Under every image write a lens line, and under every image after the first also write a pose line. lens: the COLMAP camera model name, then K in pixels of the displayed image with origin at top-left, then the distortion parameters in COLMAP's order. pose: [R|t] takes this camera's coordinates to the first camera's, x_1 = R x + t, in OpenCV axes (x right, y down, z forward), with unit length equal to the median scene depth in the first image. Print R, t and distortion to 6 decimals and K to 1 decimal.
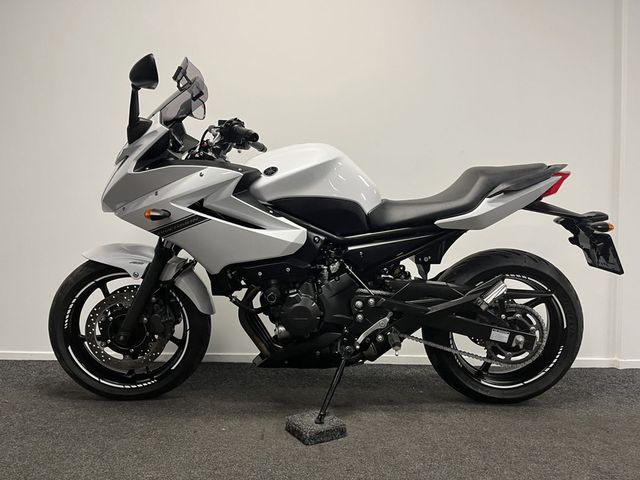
lens RADIAL K [[480.4, 0, 320.0], [0, 480.4, 240.0], [0, 0, 1]] dist [0.004001, 0.000049]
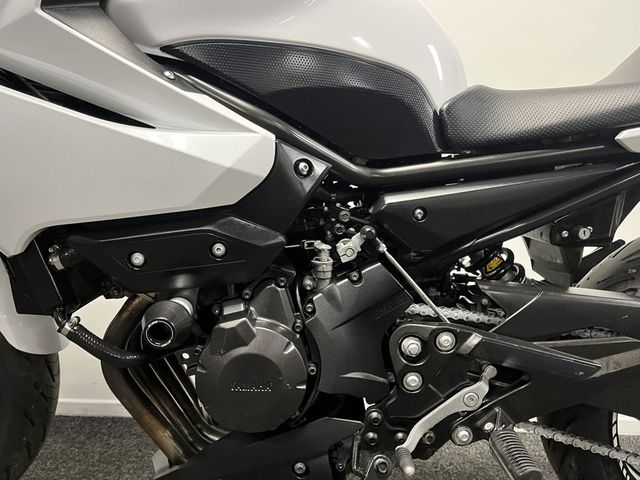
lens RADIAL K [[480.4, 0, 320.0], [0, 480.4, 240.0], [0, 0, 1]] dist [0.004001, 0.000049]
pose [[0.999624, 0.027244, 0.002950, 0.005869], [-0.027291, 0.999482, 0.017074, 0.045333], [-0.002483, -0.017148, 0.999850, 0.621969]]
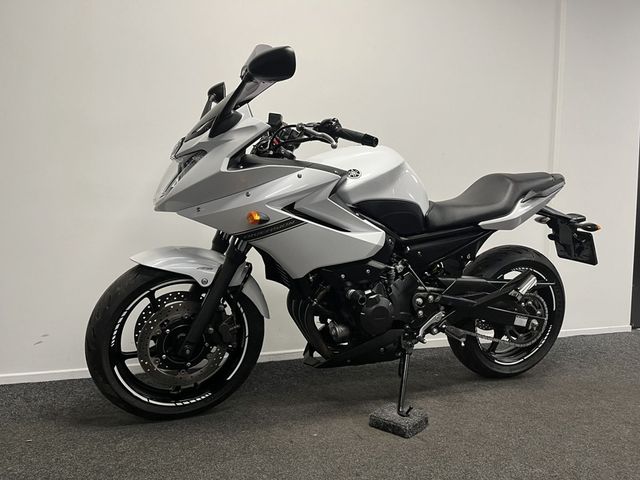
lens RADIAL K [[480.4, 0, 320.0], [0, 480.4, 240.0], [0, 0, 1]] dist [0.004001, 0.000049]
pose [[0.941279, -0.010474, 0.337468, -0.484407], [-0.003709, 0.999138, 0.041354, -0.044288], [-0.337610, -0.040177, 0.940428, 0.077781]]
